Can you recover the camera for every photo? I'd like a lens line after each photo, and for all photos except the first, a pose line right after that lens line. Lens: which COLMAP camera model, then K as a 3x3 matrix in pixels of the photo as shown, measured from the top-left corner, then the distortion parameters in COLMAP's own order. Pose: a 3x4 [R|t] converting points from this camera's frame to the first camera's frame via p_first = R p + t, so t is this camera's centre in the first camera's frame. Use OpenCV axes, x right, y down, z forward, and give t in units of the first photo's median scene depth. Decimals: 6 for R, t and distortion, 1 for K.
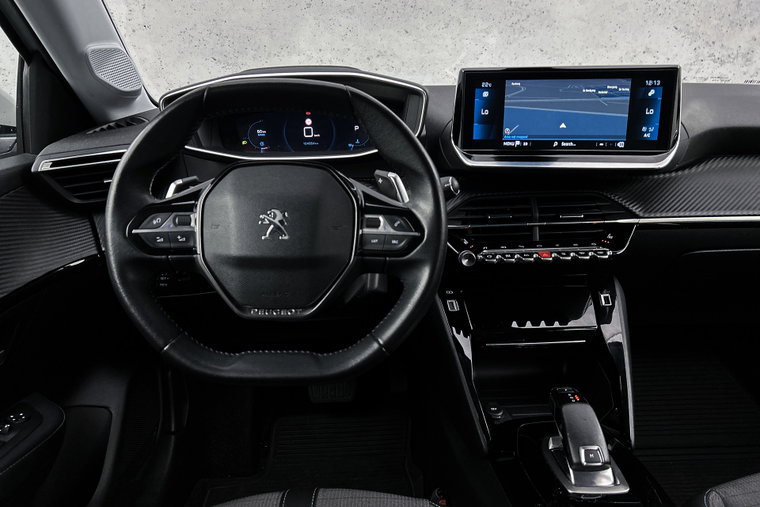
lens RADIAL K [[575.1, 0, 378.4], [0, 575.1, 256.7], [0, 0, 1]] dist [0.058925, -0.063159]
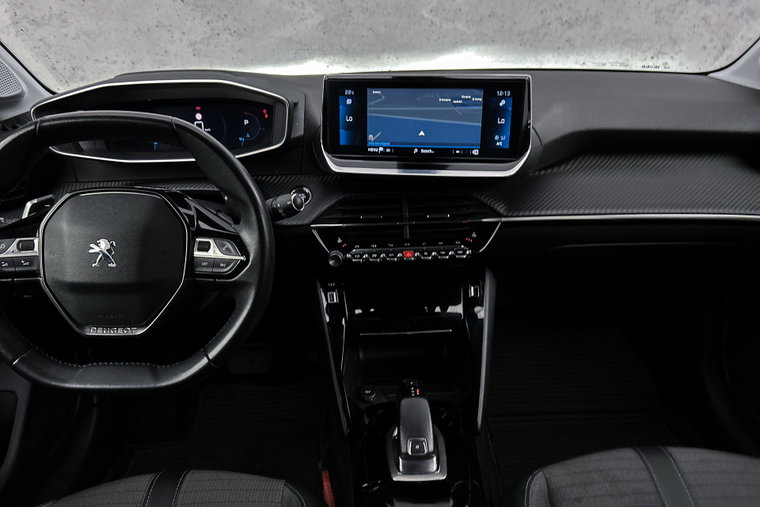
lens RADIAL K [[575.1, 0, 375.5], [0, 575.1, 259.3], [0, 0, 1]] dist [0.058925, -0.063159]
pose [[0.999981, -0.002988, -0.005381, 0.232475], [0.003573, 0.993683, 0.112164, -0.113891], [0.005012, -0.112181, 0.993675, -0.056417]]
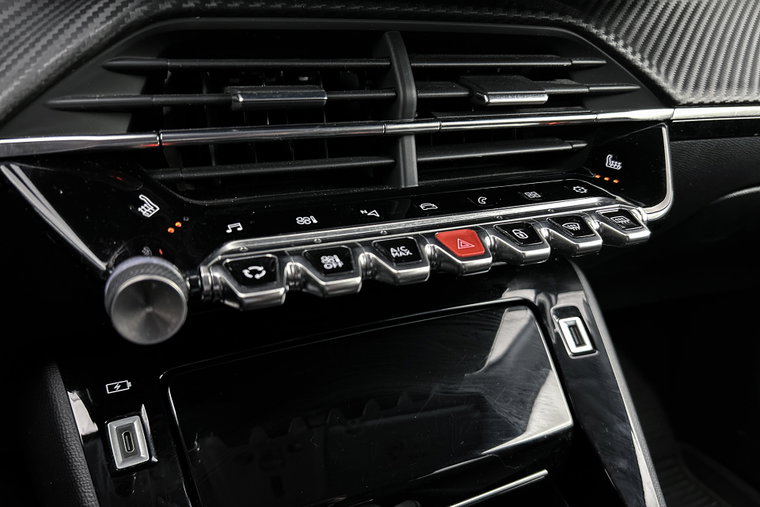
lens RADIAL K [[575.1, 0, 378.1], [0, 575.1, 254.8], [0, 0, 1]] dist [0.058925, -0.063159]
pose [[0.916928, -0.096804, 0.387133, 0.149703], [0.033130, 0.985248, 0.167897, -0.044717], [-0.397675, -0.141124, 0.906608, 0.772823]]
